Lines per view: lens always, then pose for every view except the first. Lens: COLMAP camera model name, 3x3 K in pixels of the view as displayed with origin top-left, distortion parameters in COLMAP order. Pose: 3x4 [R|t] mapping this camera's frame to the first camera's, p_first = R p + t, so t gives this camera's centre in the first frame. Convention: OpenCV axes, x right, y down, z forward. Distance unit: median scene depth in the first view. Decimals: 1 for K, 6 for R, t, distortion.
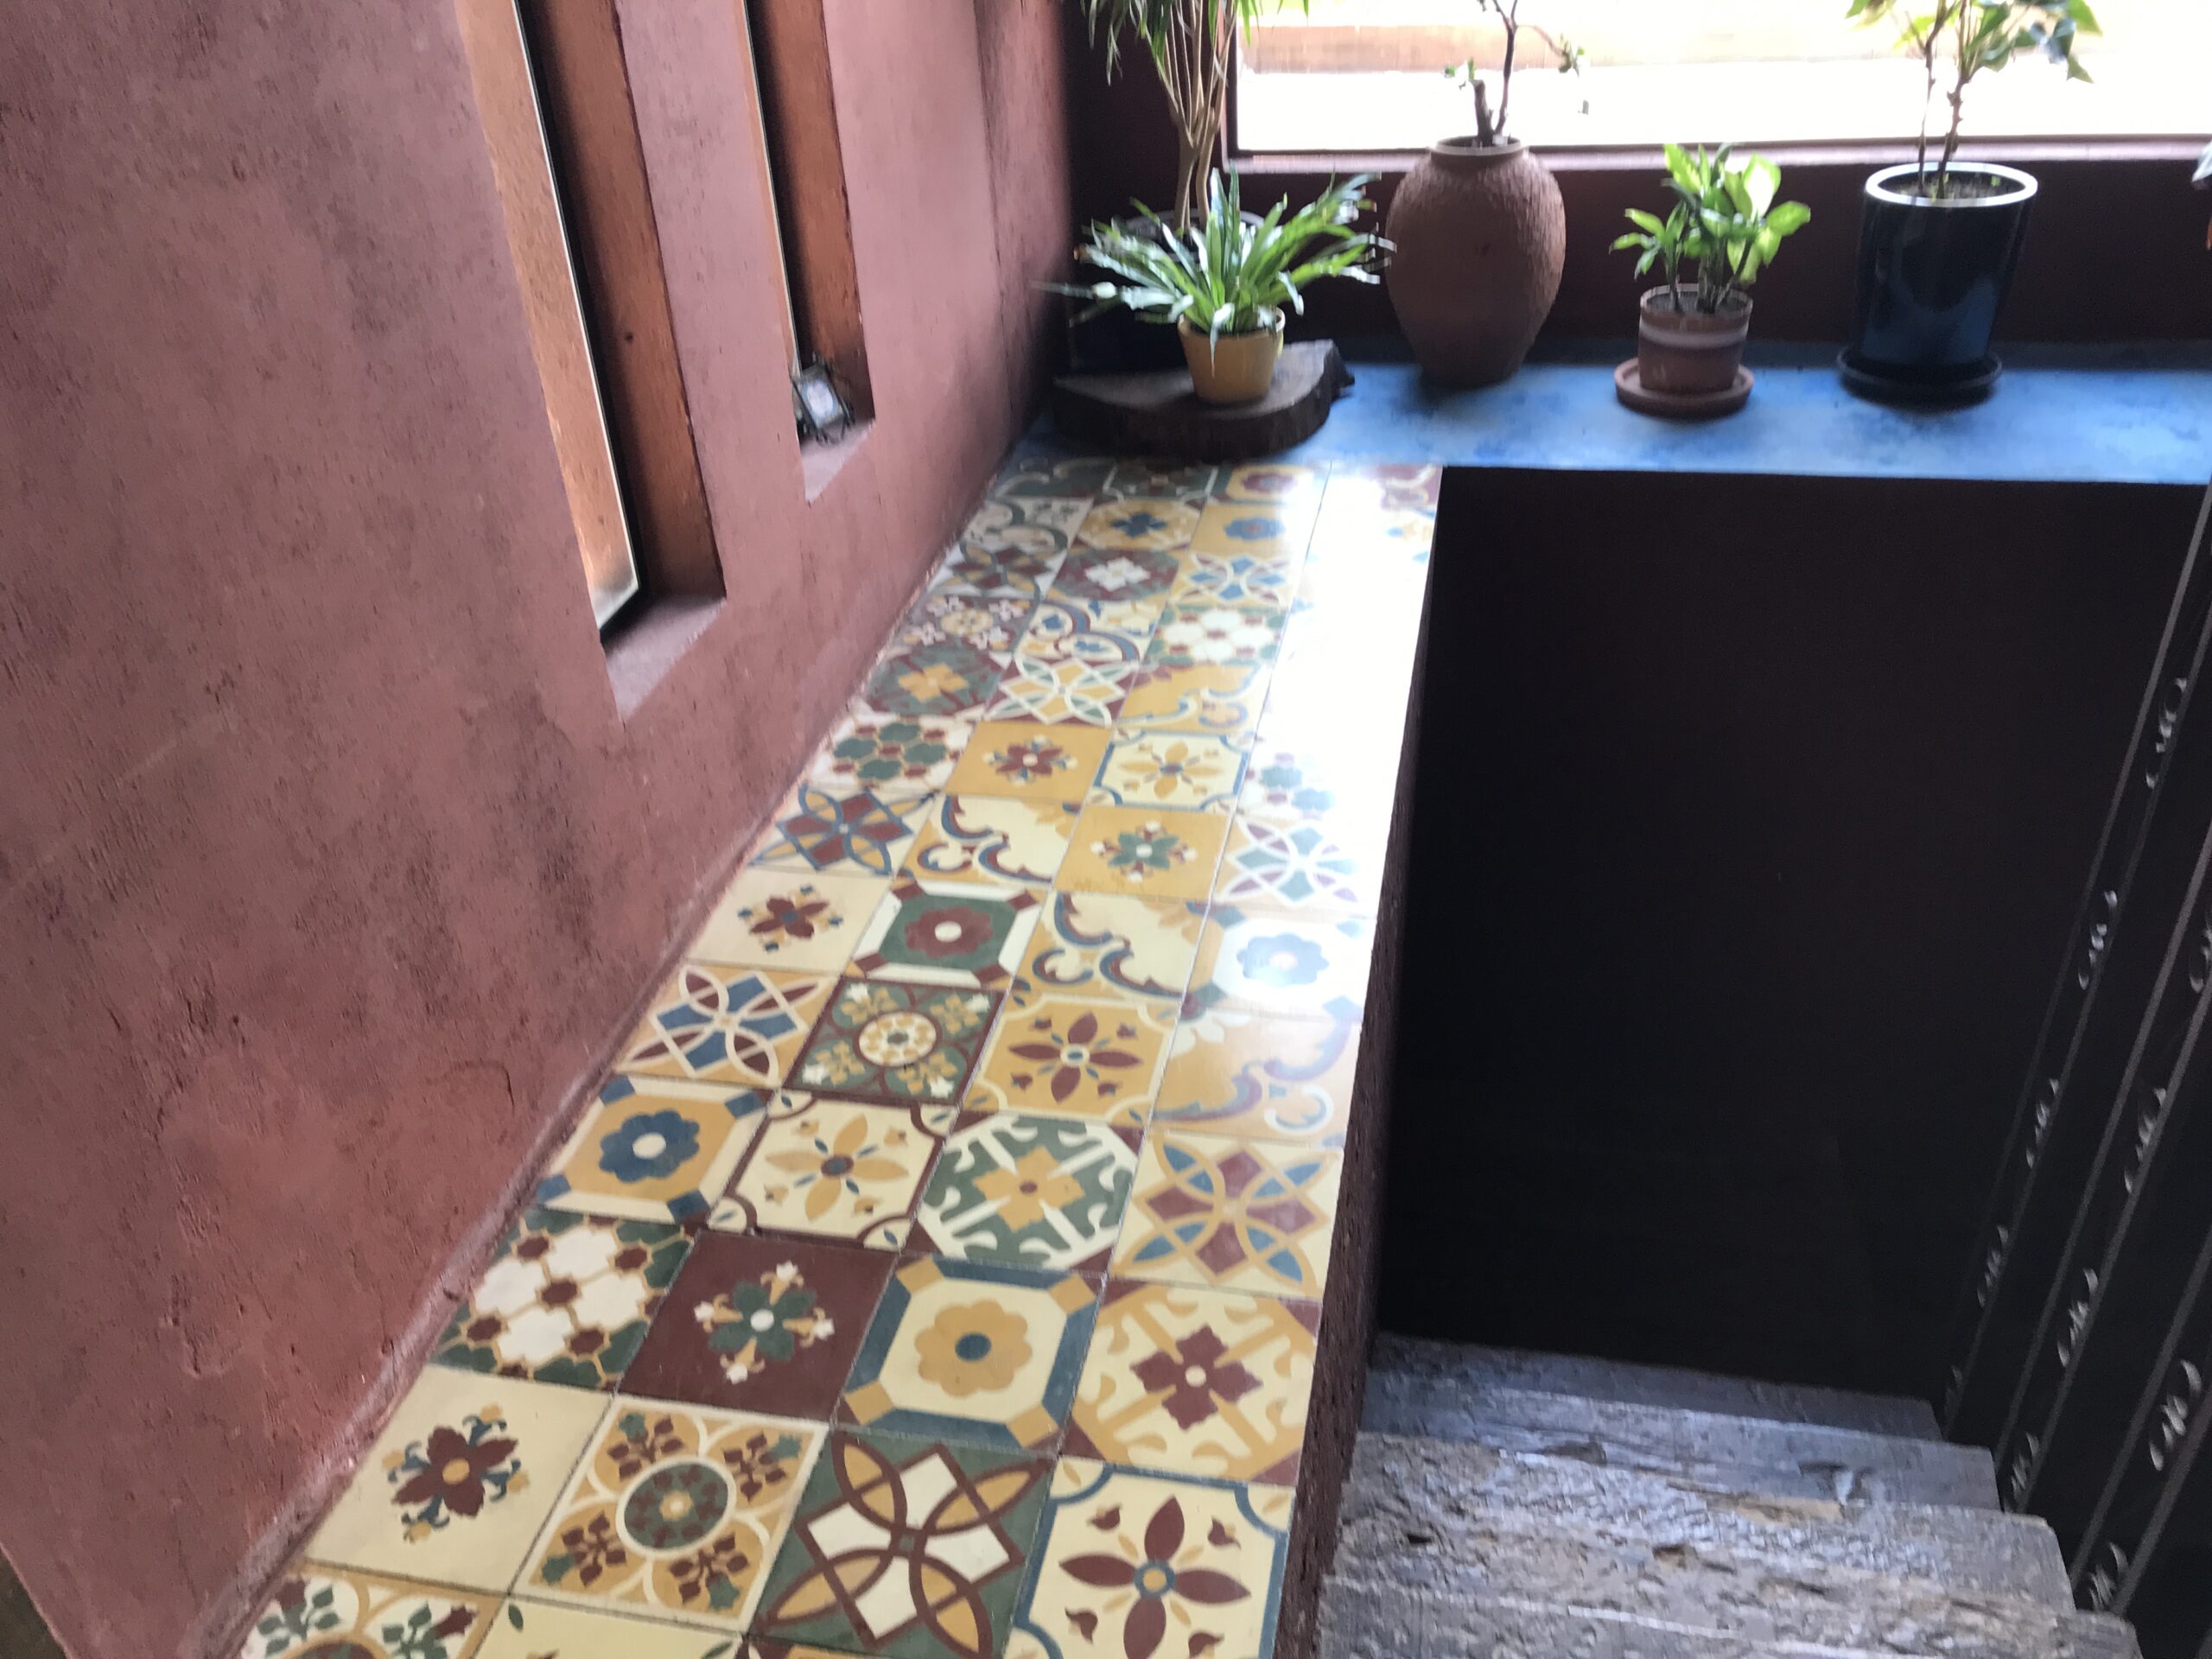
lens RADIAL K [[1828.8, 0, 1127.8], [0, 1828.8, 834.0], [0, 0, 1]] dist [0.056051, -0.049842]
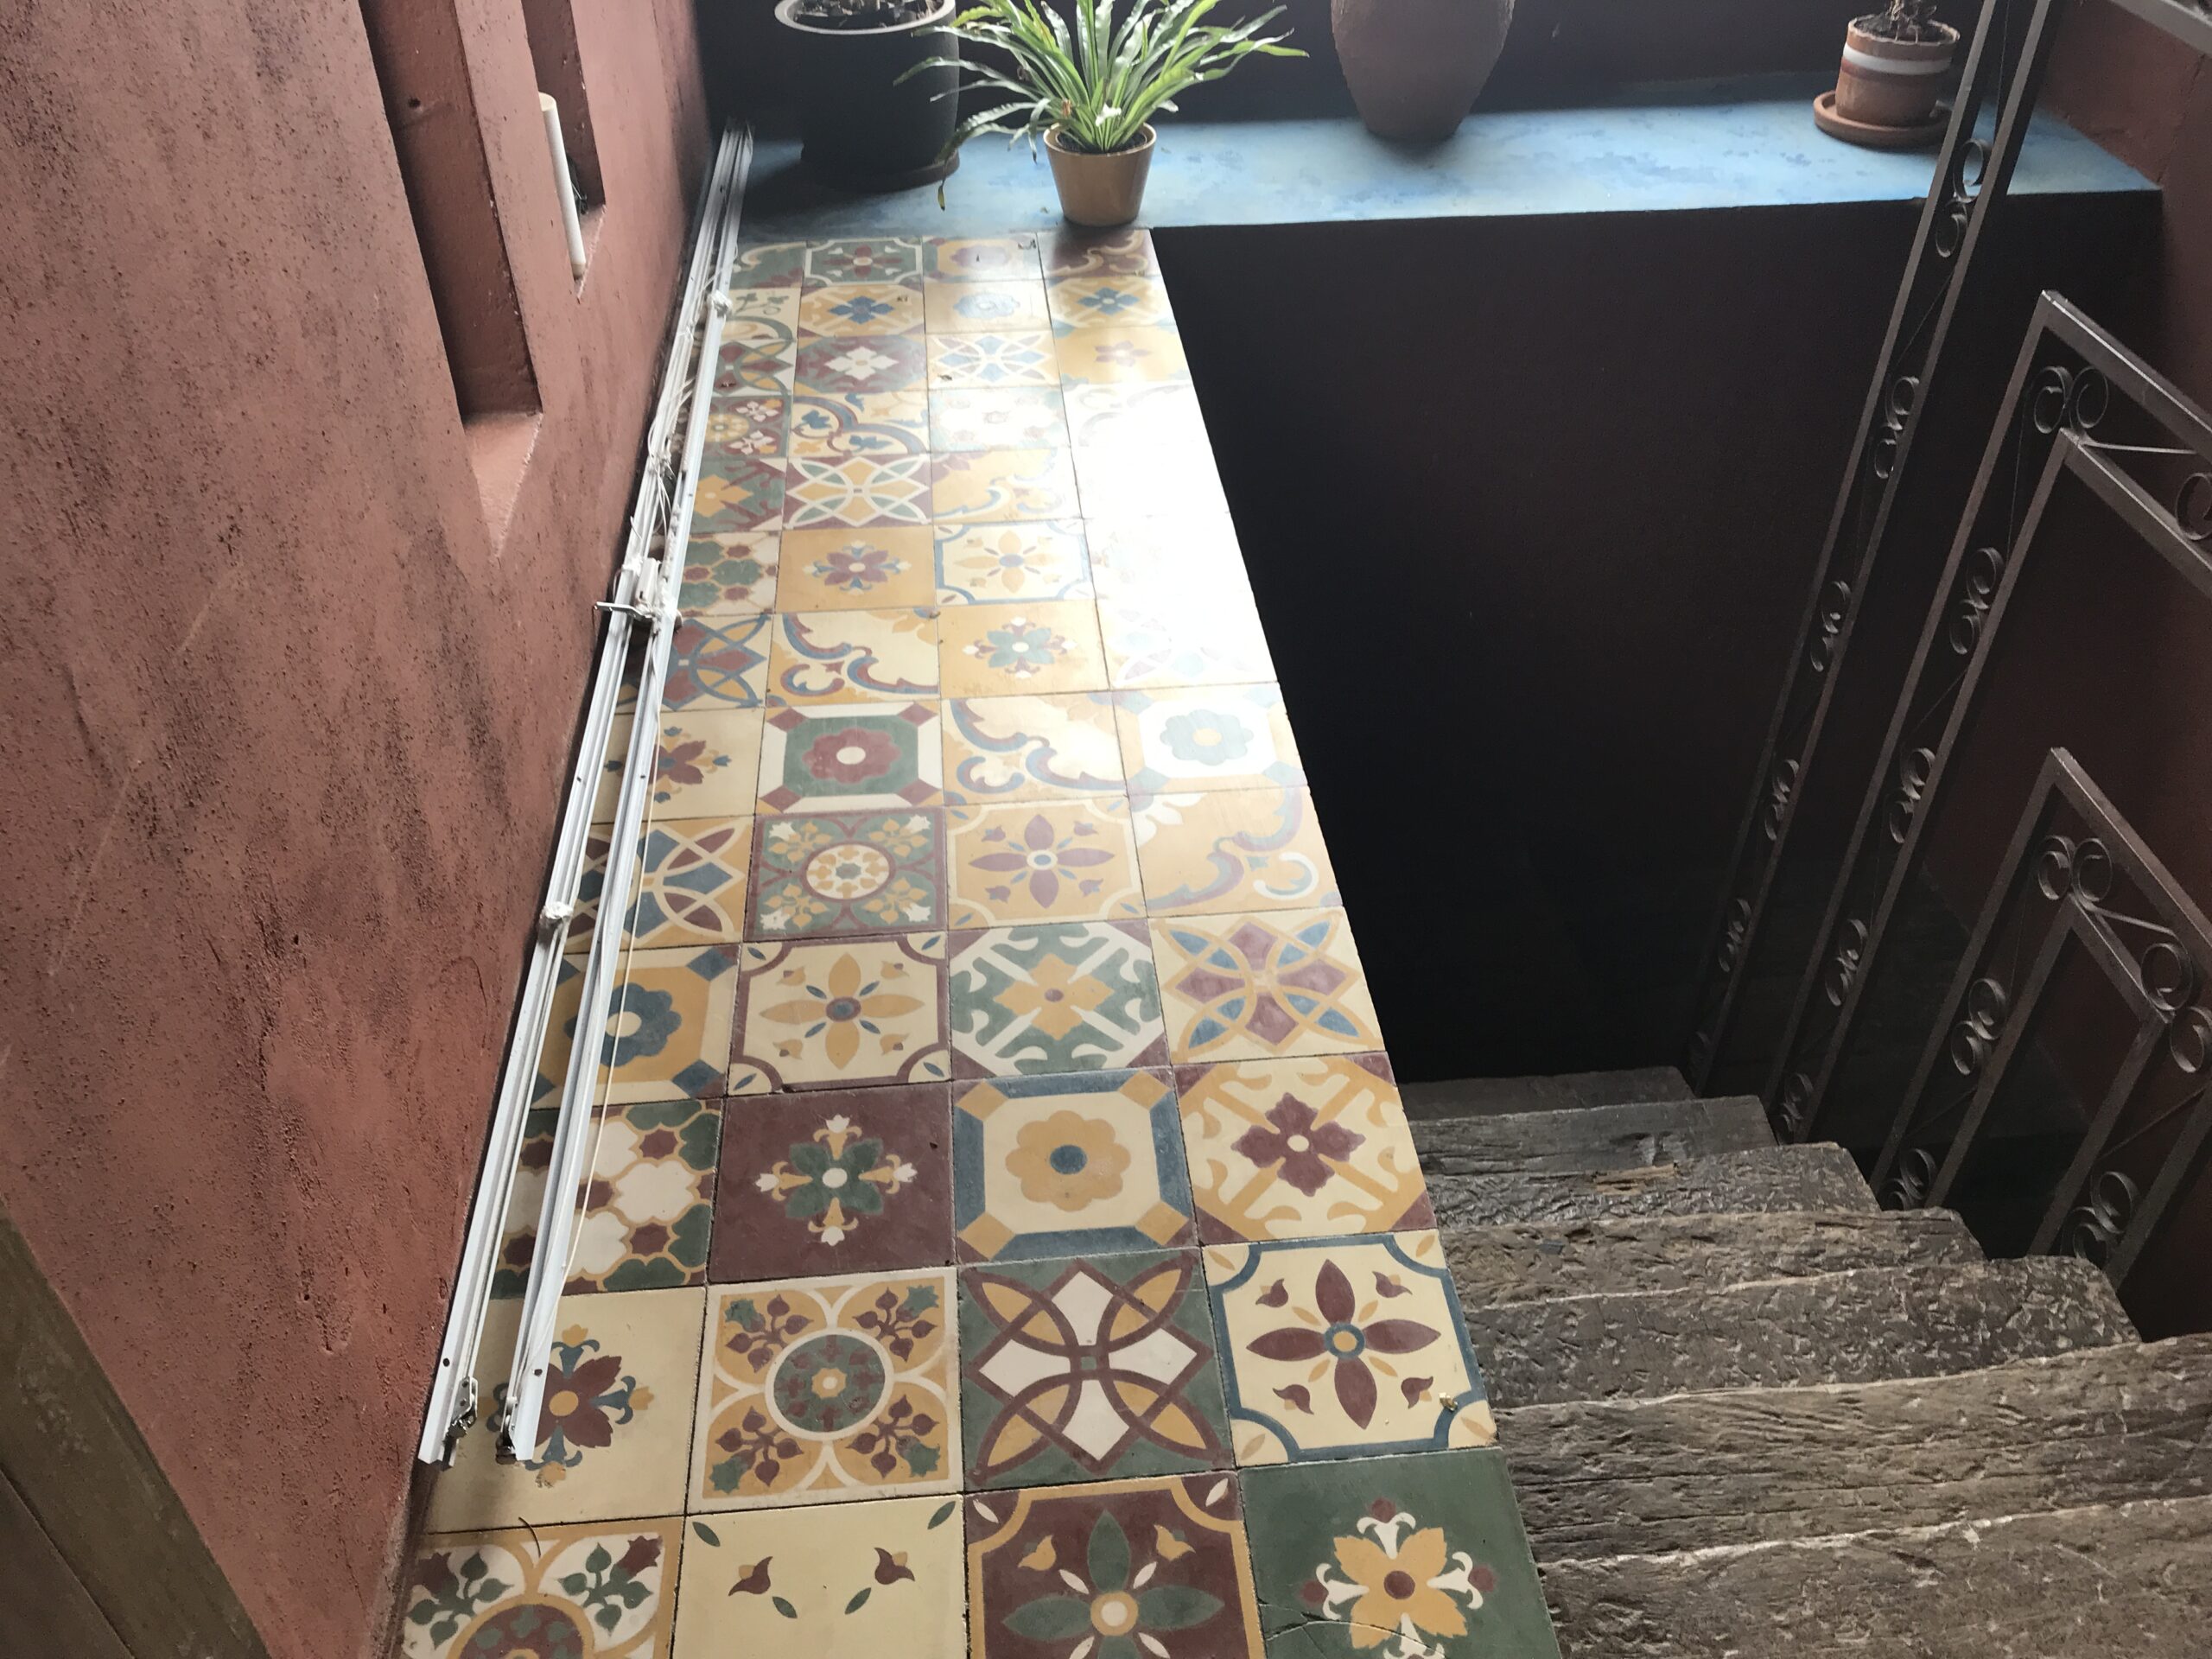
lens RADIAL K [[1828.8, 0, 1106.1], [0, 1828.8, 828.5], [0, 0, 1]] dist [0.056051, -0.049842]
pose [[0.952396, -0.145784, 0.267747, -0.274190], [0.119322, 0.986442, 0.112667, 0.001483], [-0.280542, -0.075355, 0.956879, 0.082843]]
